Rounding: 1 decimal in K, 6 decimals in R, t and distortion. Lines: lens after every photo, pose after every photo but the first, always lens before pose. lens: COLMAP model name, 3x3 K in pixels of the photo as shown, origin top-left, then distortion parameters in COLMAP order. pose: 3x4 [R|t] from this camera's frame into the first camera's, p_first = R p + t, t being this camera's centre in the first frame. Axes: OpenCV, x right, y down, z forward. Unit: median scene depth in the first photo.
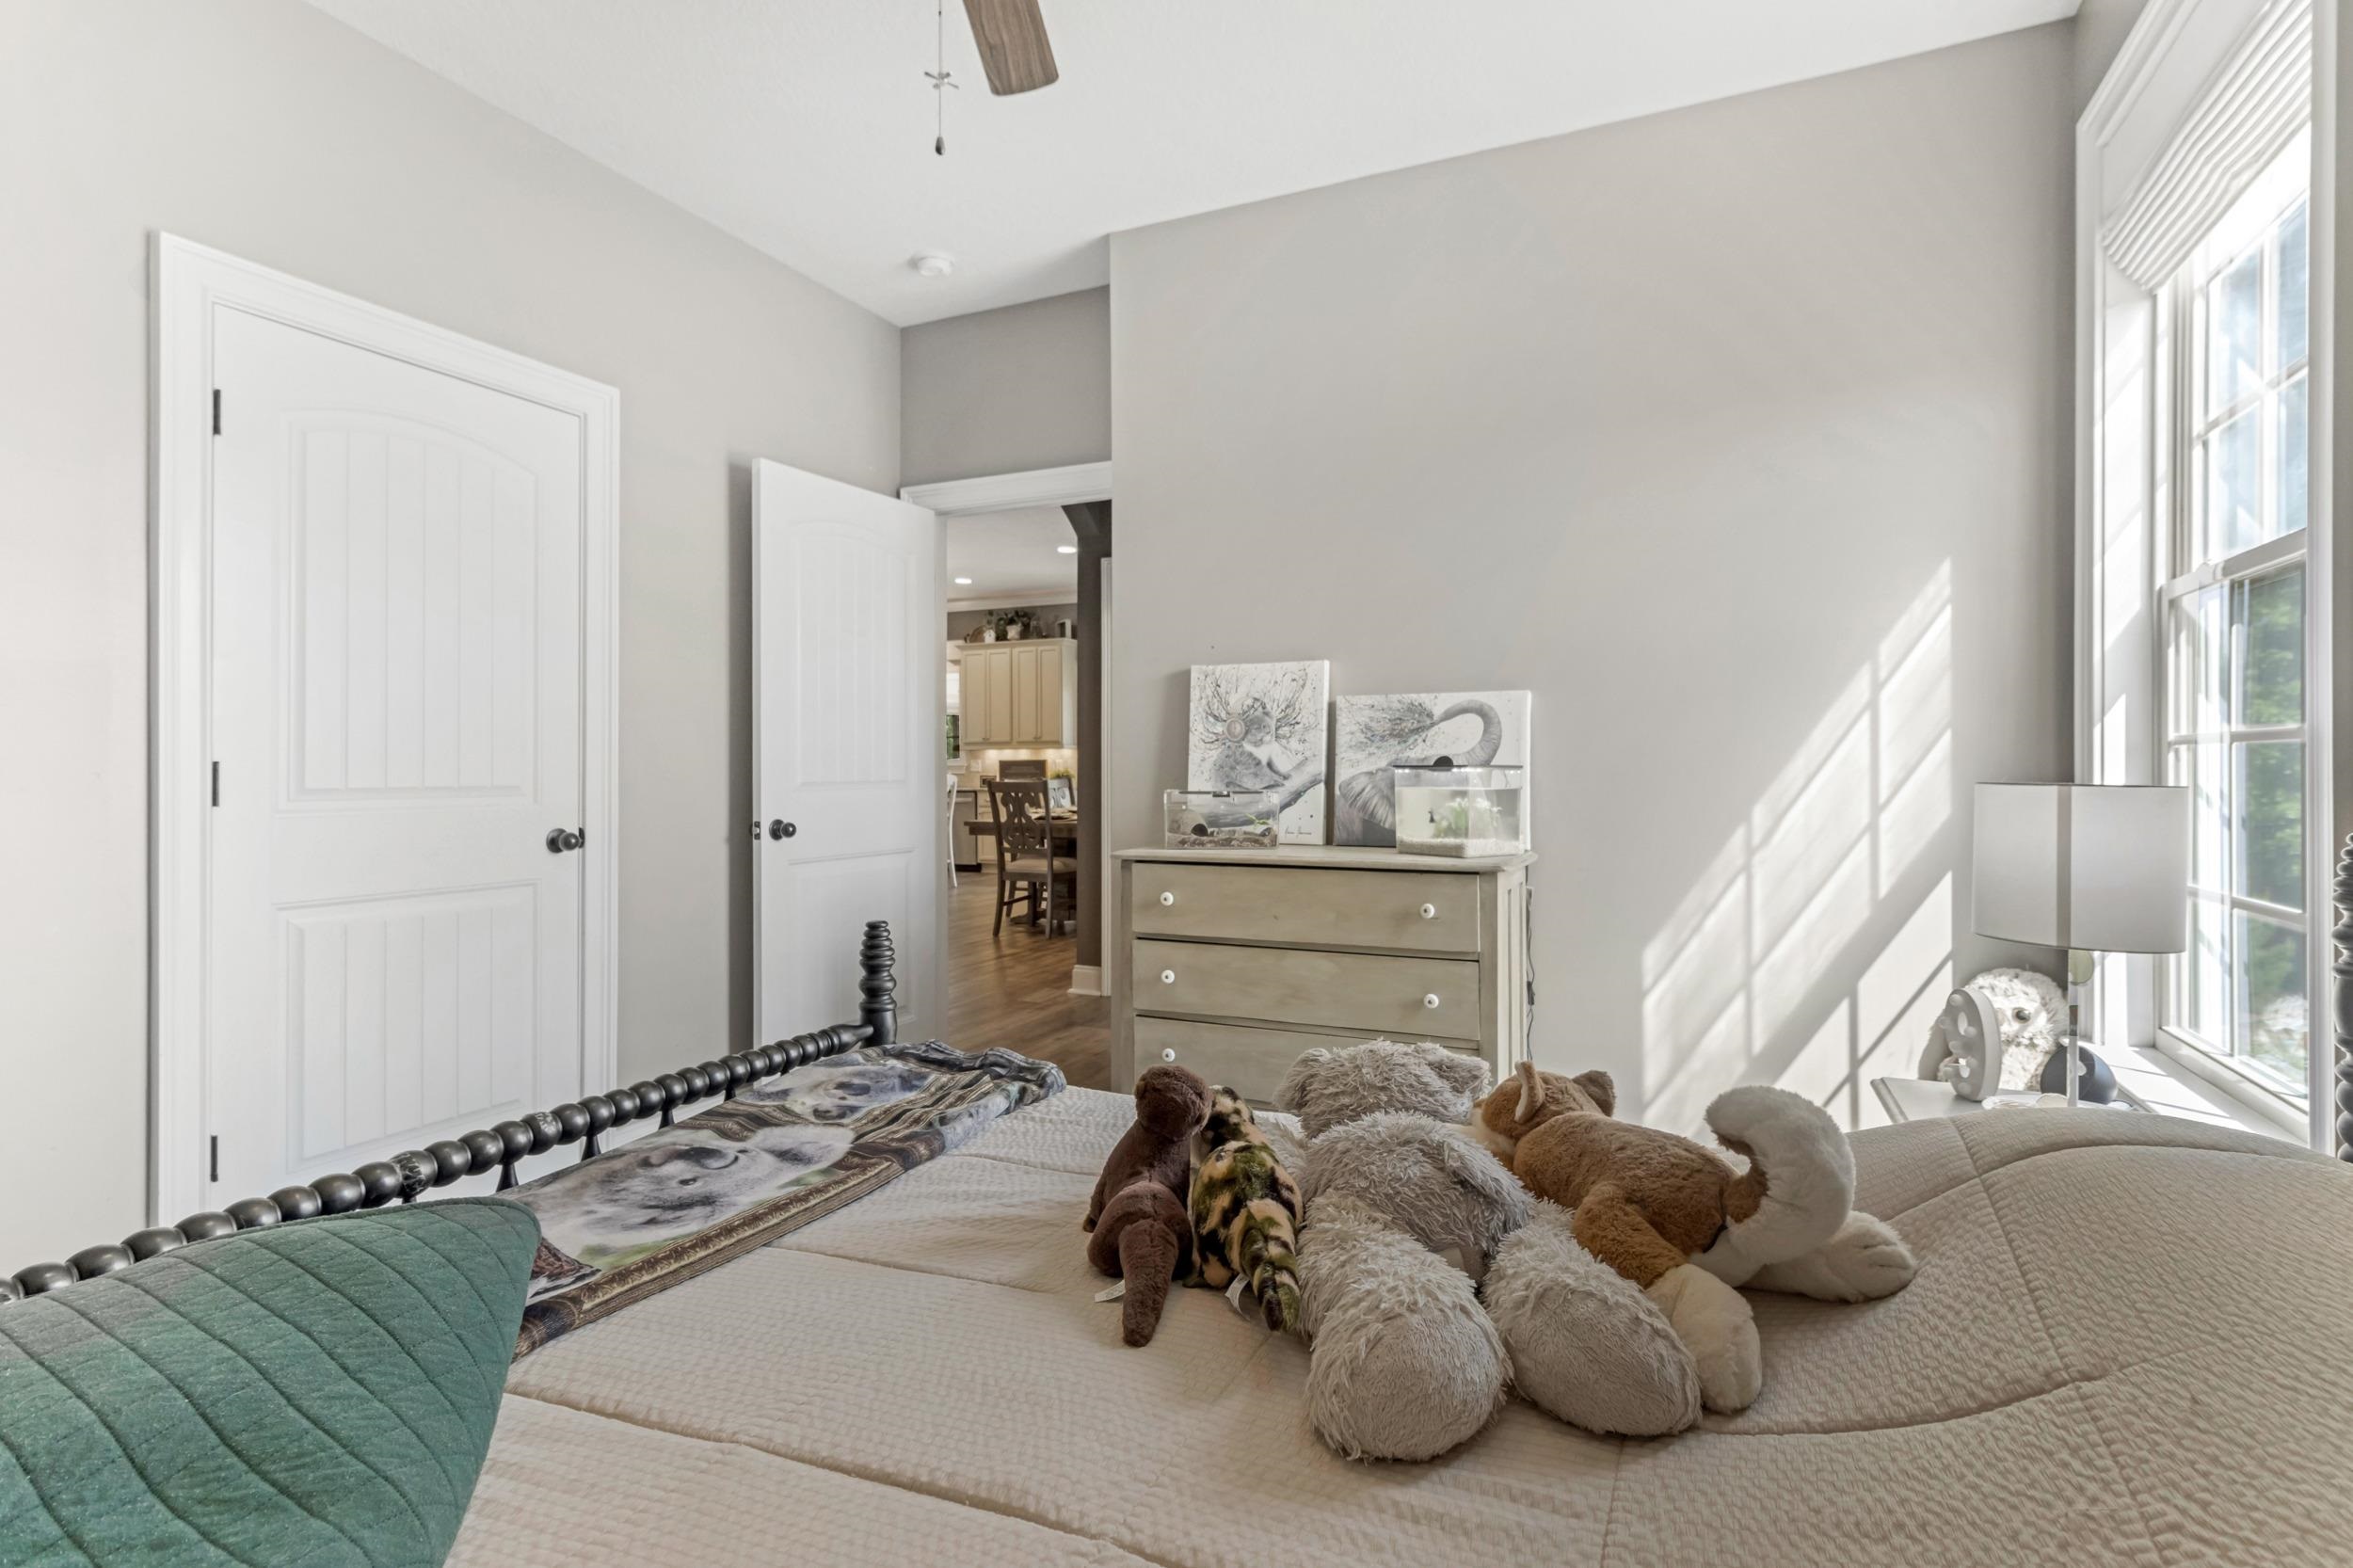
lens RADIAL K [[1135.3, 0, 1171.7], [0, 1135.3, 770.3], [0, 0, 1]] dist [-0.000929, 0.000357]
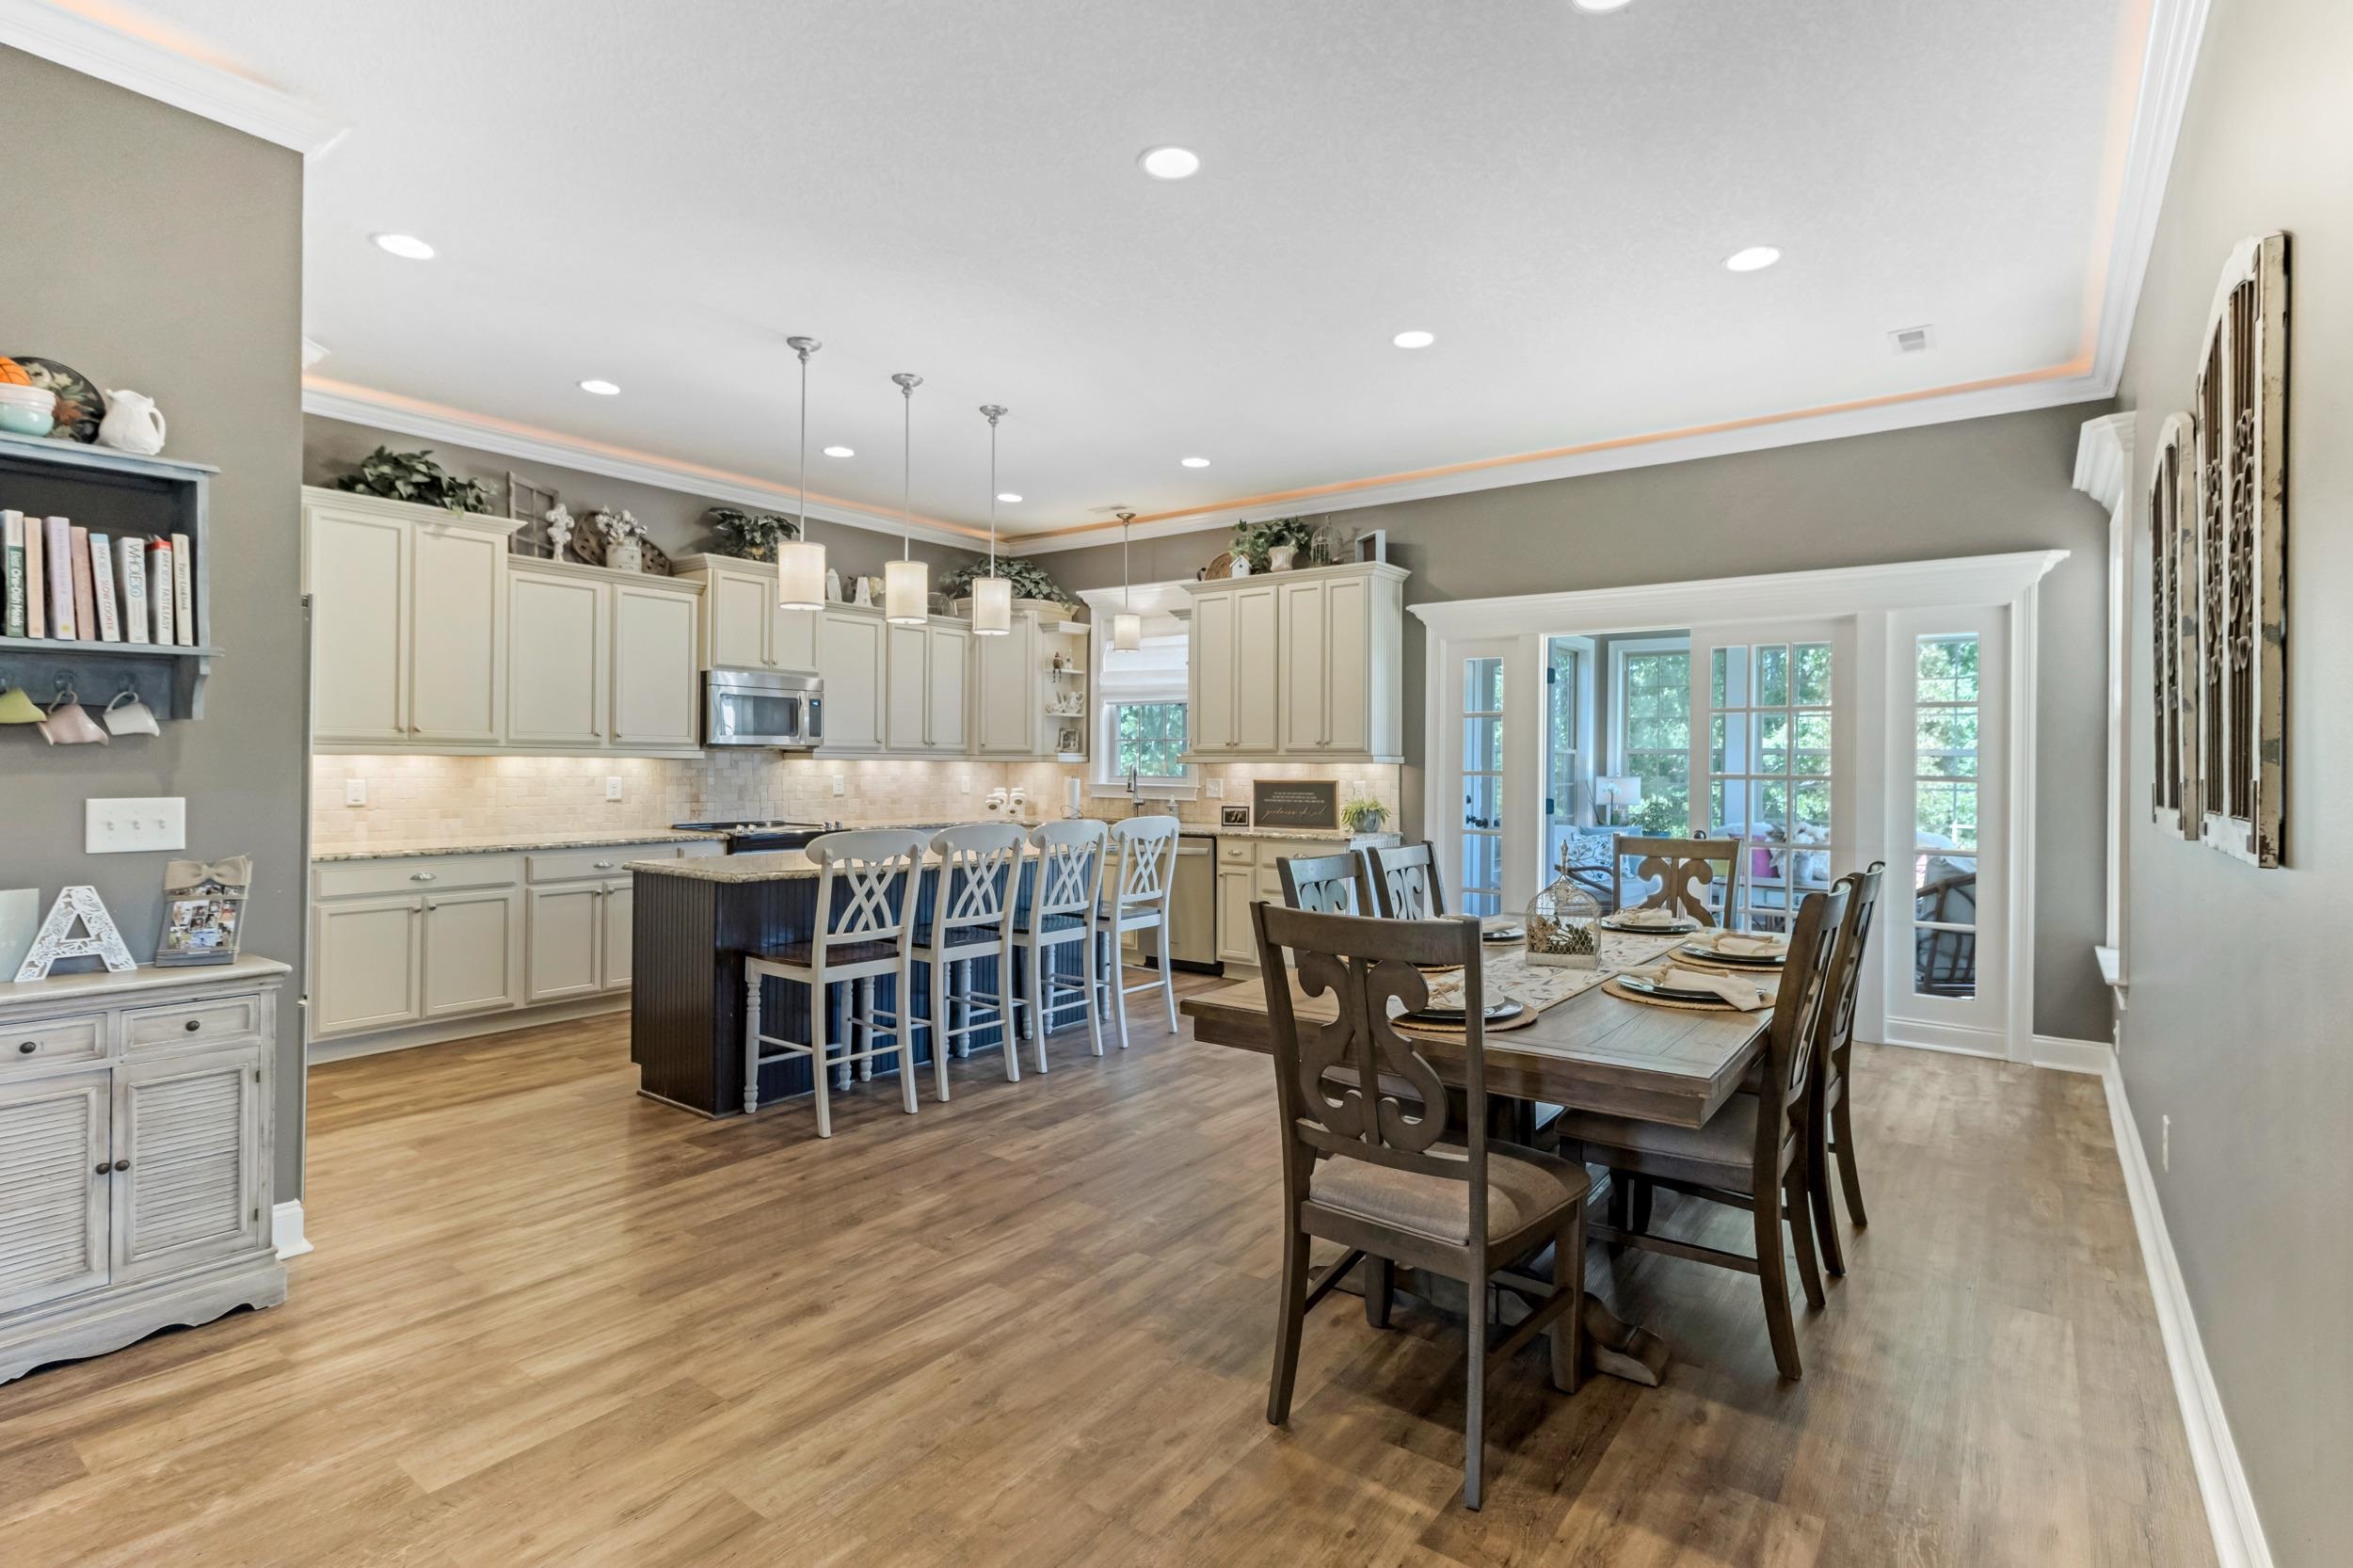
lens RADIAL K [[1135.3, 0, 1171.7], [0, 1135.3, 770.3], [0, 0, 1]] dist [-0.000929, 0.000357]
pose [[0.978665, 0.008602, -0.205281, -0.075285], [-0.009126, 0.999957, -0.001607, -0.013579], [0.205258, 0.003446, 0.978702, 0.430752]]
